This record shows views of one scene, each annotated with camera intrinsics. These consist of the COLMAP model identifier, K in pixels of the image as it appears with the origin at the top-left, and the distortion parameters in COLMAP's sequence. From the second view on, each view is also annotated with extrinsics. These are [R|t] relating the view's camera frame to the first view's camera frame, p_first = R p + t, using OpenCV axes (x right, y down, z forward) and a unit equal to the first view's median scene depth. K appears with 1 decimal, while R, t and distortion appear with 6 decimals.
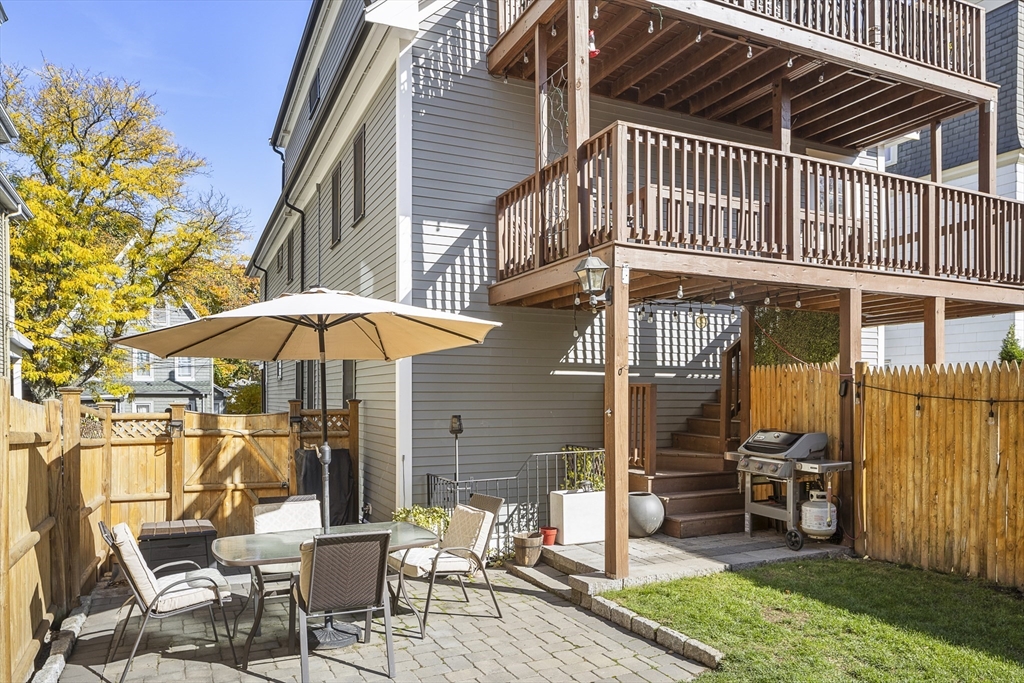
lens RADIAL K [[712.0, 0, 511.1], [0, 712.0, 354.3], [0, 0, 1]] dist [-0.010281, 0.003546]
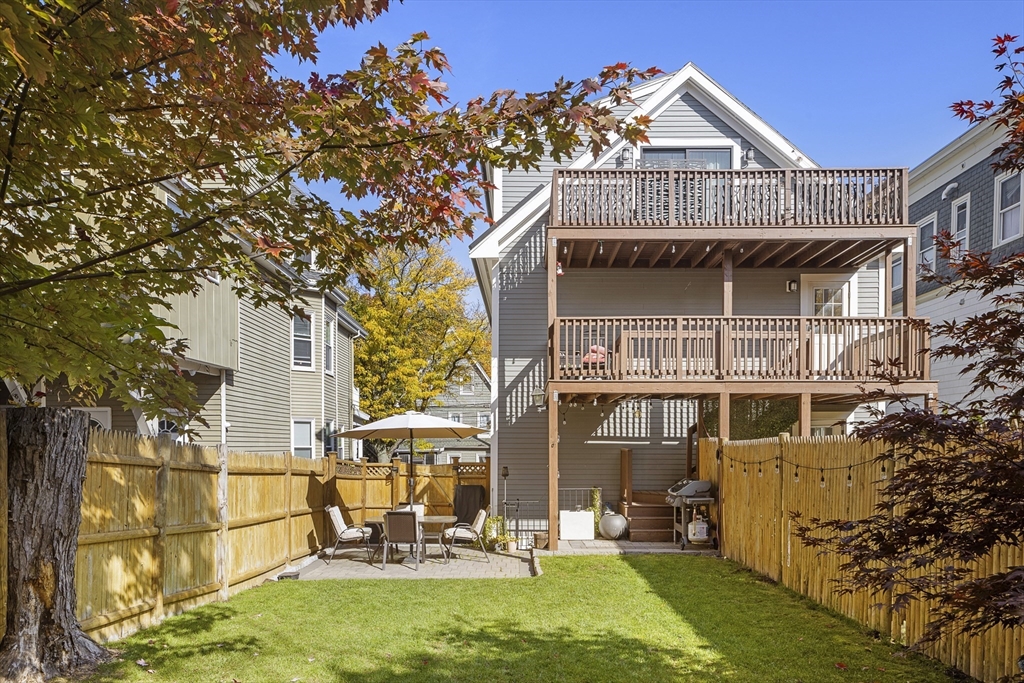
lens RADIAL K [[712.0, 0, 511.1], [0, 712.0, 354.3], [0, 0, 1]] dist [-0.010281, 0.003546]
pose [[0.898231, -0.052382, -0.436390, 0.659319], [0.020900, 0.996840, -0.076638, -0.056816], [0.439026, 0.059719, 0.896488, -0.600227]]
